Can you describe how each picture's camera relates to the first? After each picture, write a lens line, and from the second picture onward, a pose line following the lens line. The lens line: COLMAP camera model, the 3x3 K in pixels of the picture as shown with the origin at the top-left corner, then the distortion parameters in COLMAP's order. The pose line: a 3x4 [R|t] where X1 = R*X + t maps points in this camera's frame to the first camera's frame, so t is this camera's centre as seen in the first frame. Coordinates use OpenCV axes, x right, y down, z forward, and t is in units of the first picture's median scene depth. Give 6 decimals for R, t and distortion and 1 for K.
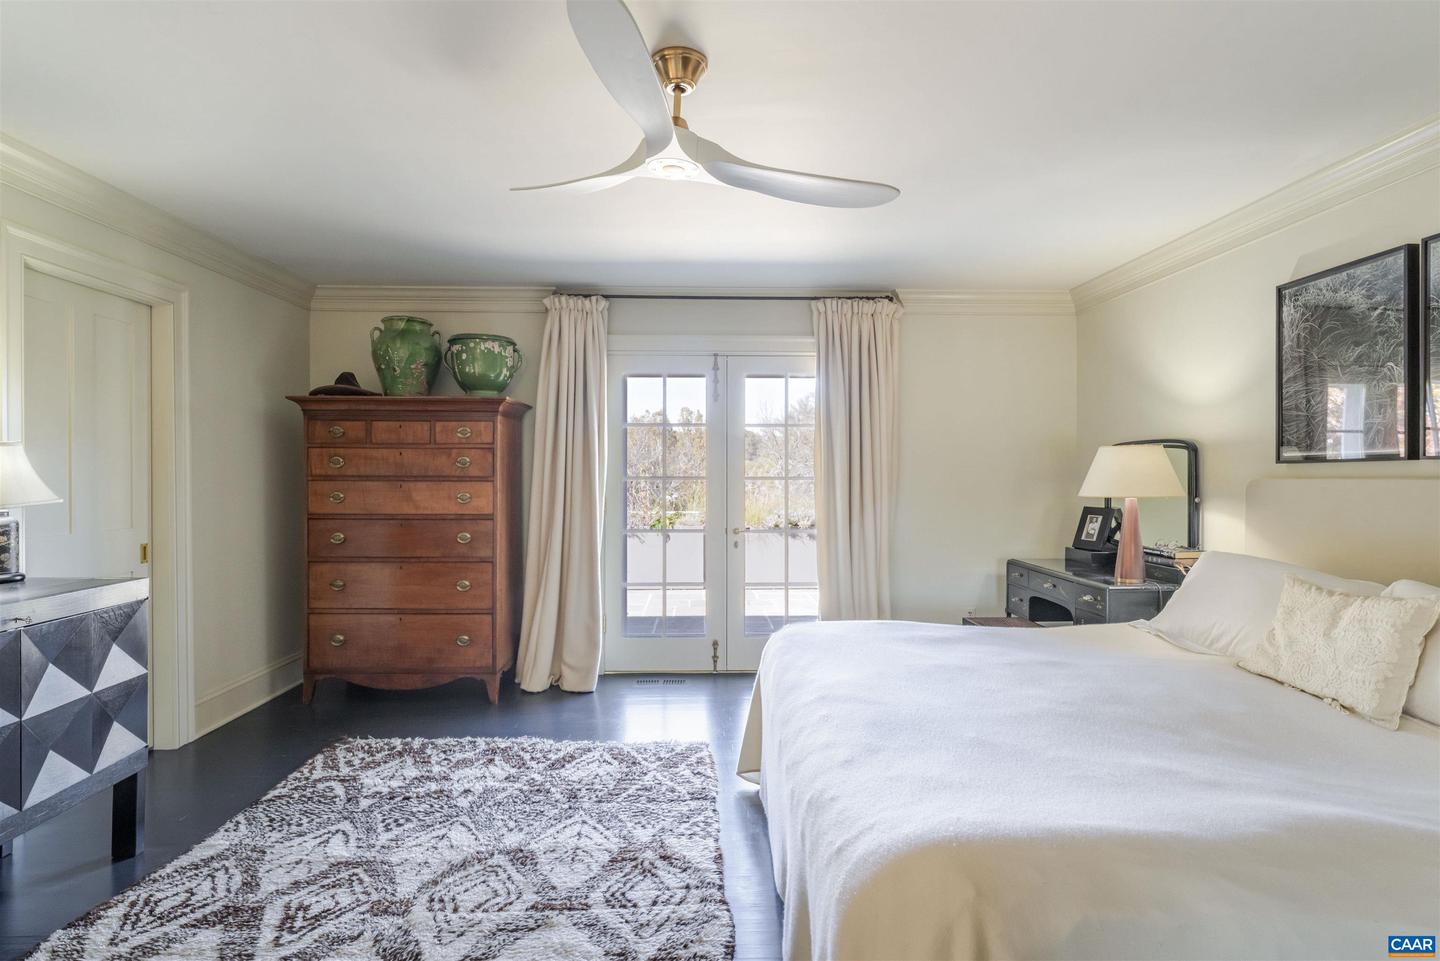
lens RADIAL K [[754.3, 0, 721.1], [0, 754.3, 456.4], [0, 0, 1]] dist [-0.003903, 0.001963]
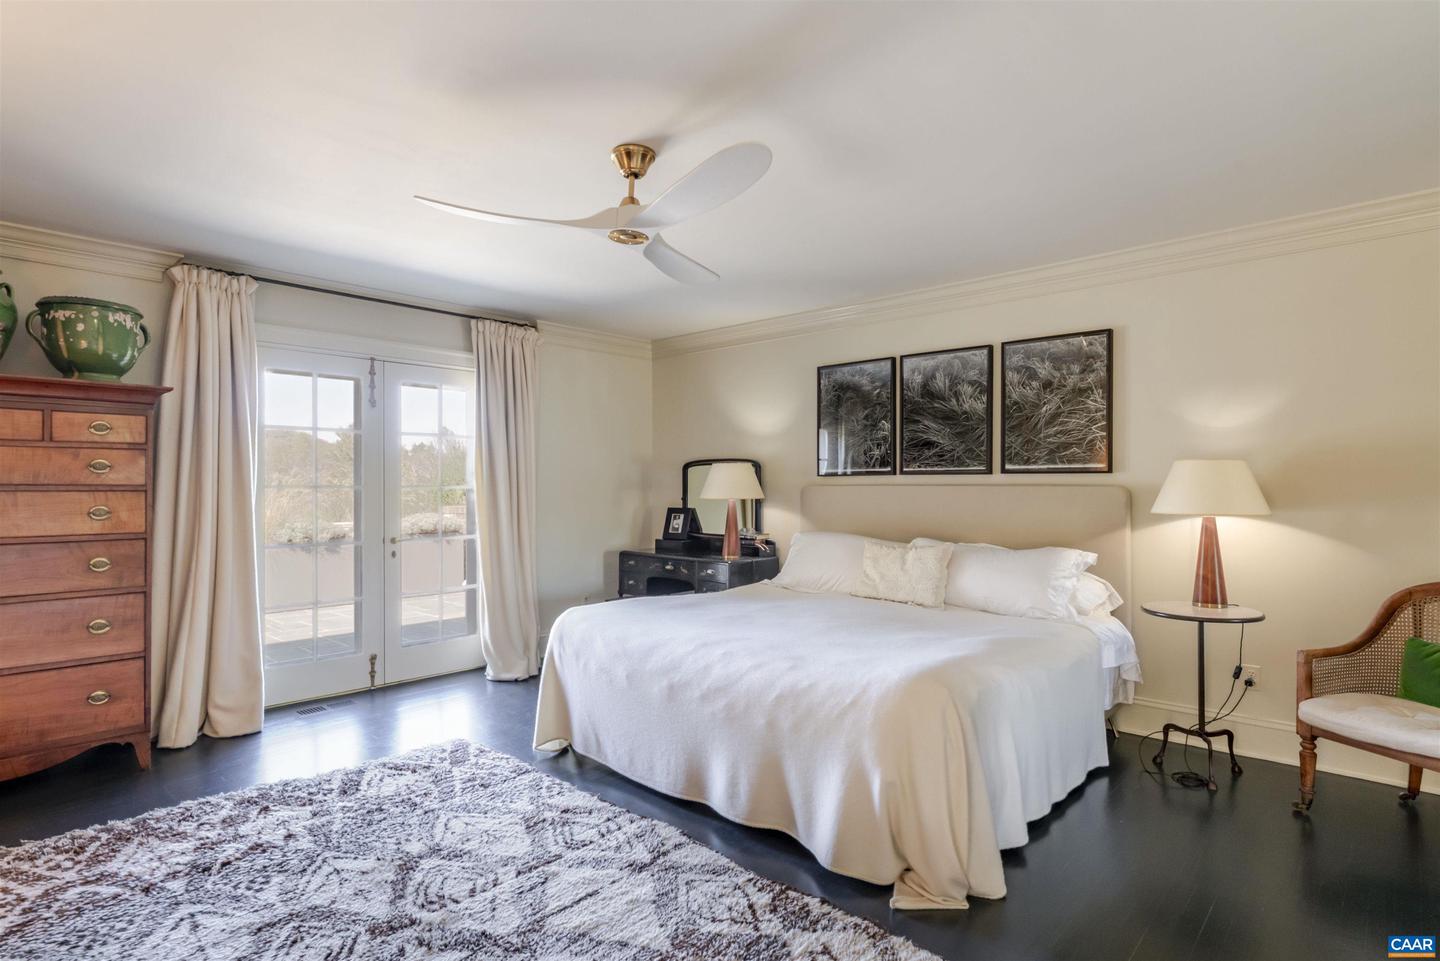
lens RADIAL K [[754.3, 0, 721.1], [0, 754.3, 456.4], [0, 0, 1]] dist [-0.003903, 0.001963]
pose [[0.703117, 0.026317, 0.710587, -0.552855], [-0.016936, 0.999651, -0.020264, 0.003033], [-0.710872, 0.002214, 0.703318, 0.006729]]
